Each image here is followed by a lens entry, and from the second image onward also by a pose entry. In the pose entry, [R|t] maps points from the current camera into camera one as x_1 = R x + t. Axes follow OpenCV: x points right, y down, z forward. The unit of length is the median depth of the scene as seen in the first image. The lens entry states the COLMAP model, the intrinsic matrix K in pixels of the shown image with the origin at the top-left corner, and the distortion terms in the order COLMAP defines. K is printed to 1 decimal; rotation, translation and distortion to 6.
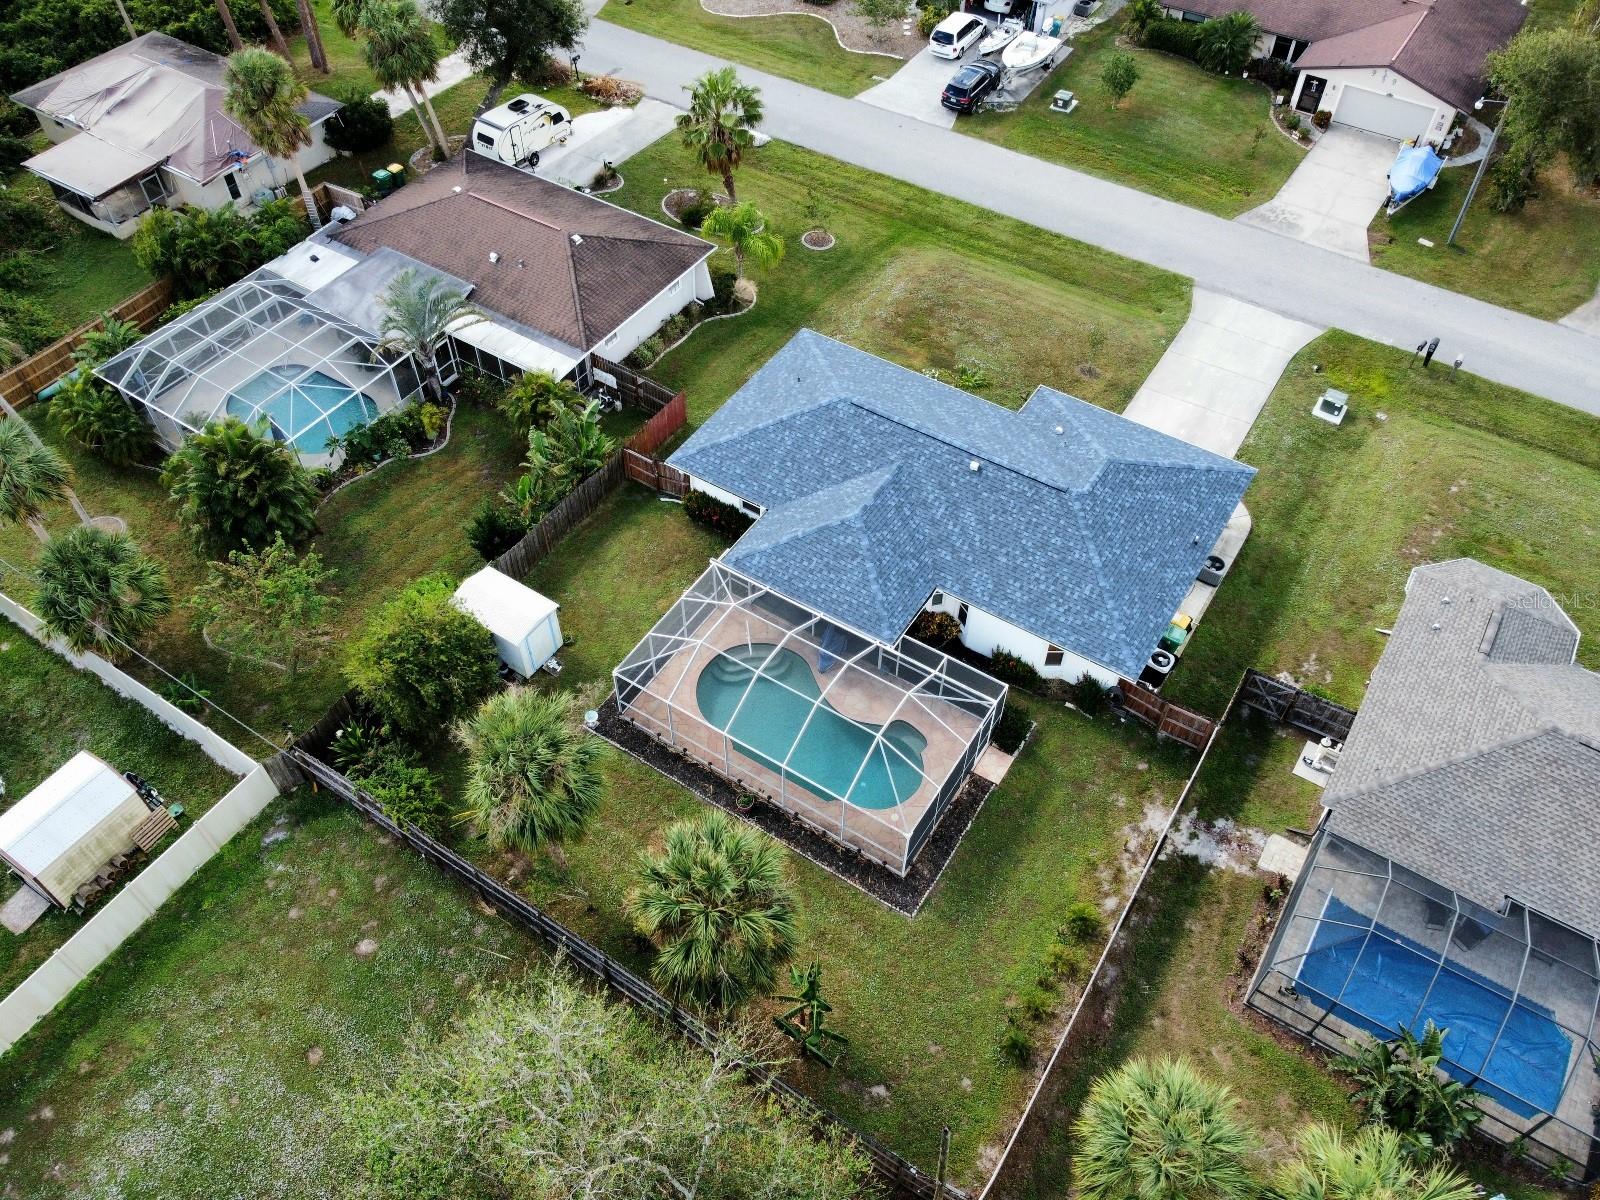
lens RADIAL K [[1223.5, 0, 796.8], [0, 1223.5, 592.1], [0, 0, 1]] dist [-0.002550, -0.001649]
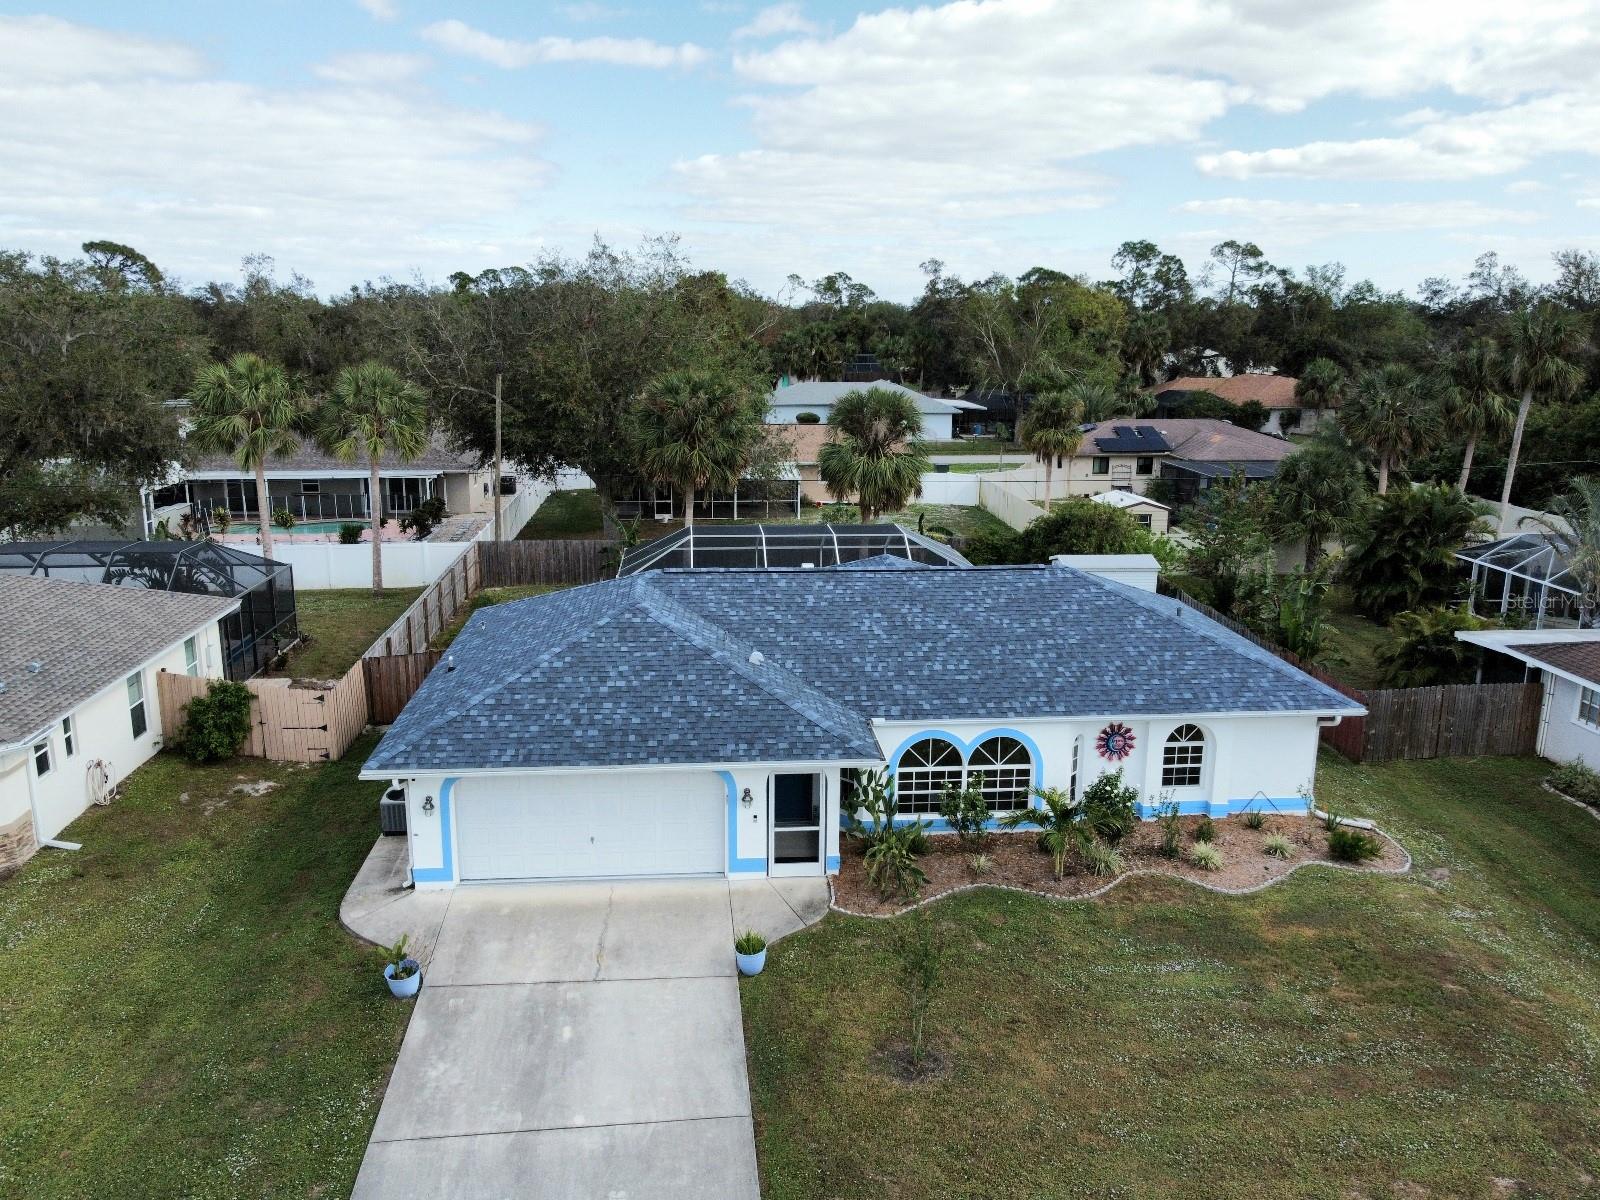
lens RADIAL K [[1223.5, 0, 795.5], [0, 1223.5, 597.4], [0, 0, 1]] dist [-0.002550, -0.001649]
pose [[-0.792338, 0.124916, -0.597157, 0.495627], [-0.469399, 0.500409, 0.727500, -0.518462], [0.389699, 0.856731, -0.337857, 1.126969]]
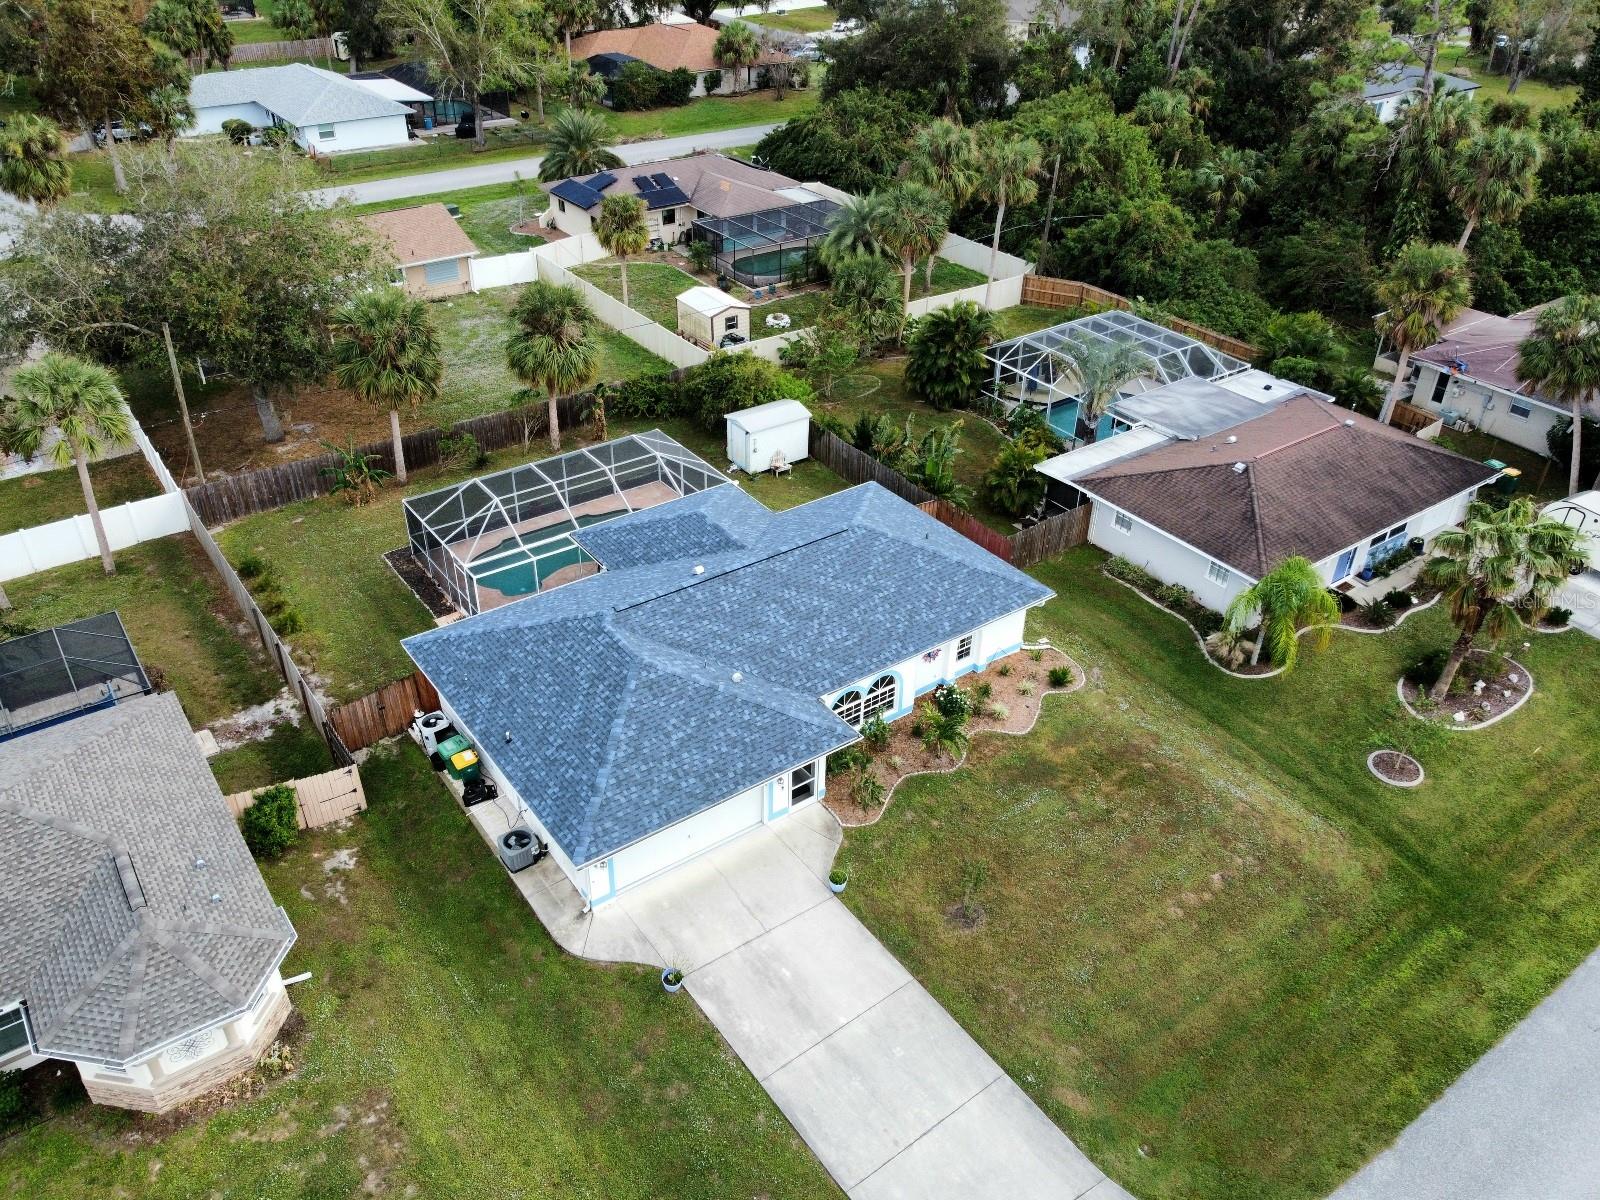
lens RADIAL K [[1223.5, 0, 795.8], [0, 1223.5, 595.3], [0, 0, 1]] dist [-0.002550, -0.001649]
pose [[-0.365005, 0.499114, -0.785911, 0.754587], [-0.716705, 0.388154, 0.579371, -0.603897], [0.594227, 0.774740, 0.216039, 0.791925]]
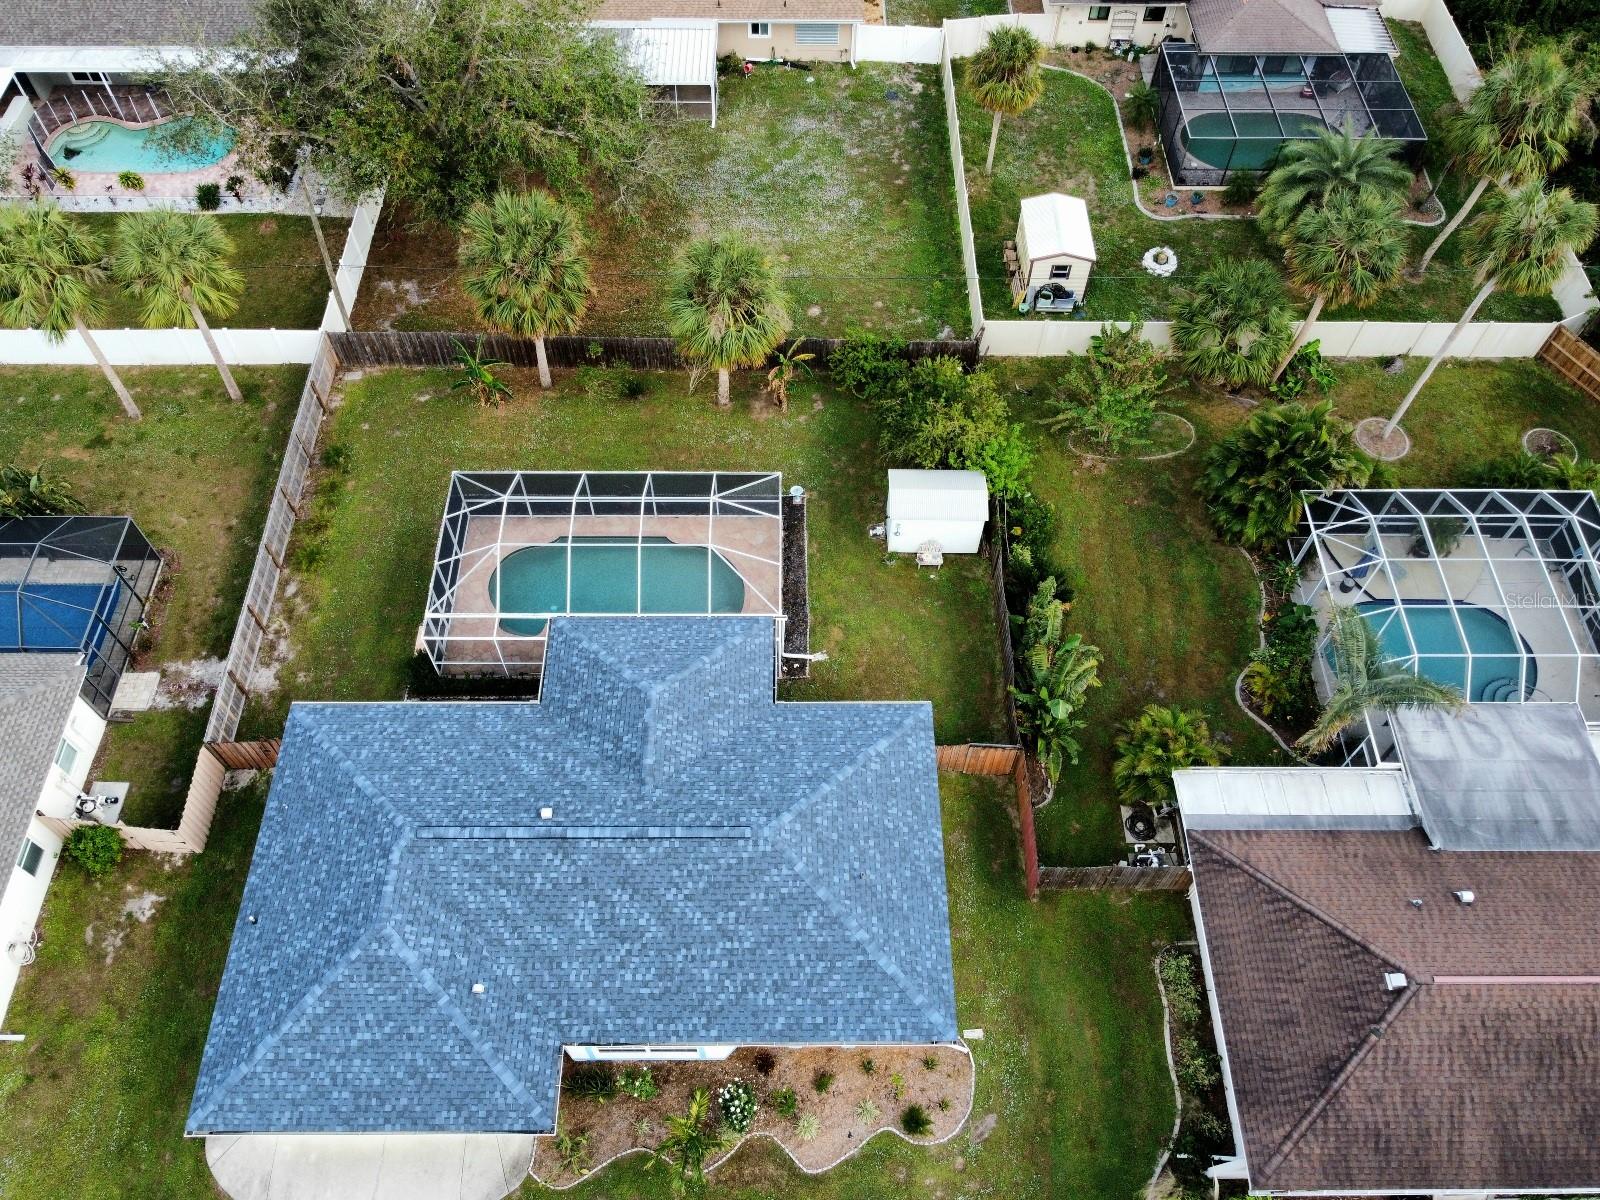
lens RADIAL K [[1223.5, 0, 795.5], [0, 1223.5, 597.7], [0, 0, 1]] dist [-0.002550, -0.001649]
pose [[-0.838998, 0.447570, -0.309456, 0.174226], [-0.420356, -0.171997, 0.890909, -0.740025], [0.345519, 0.877552, 0.332444, 0.631514]]
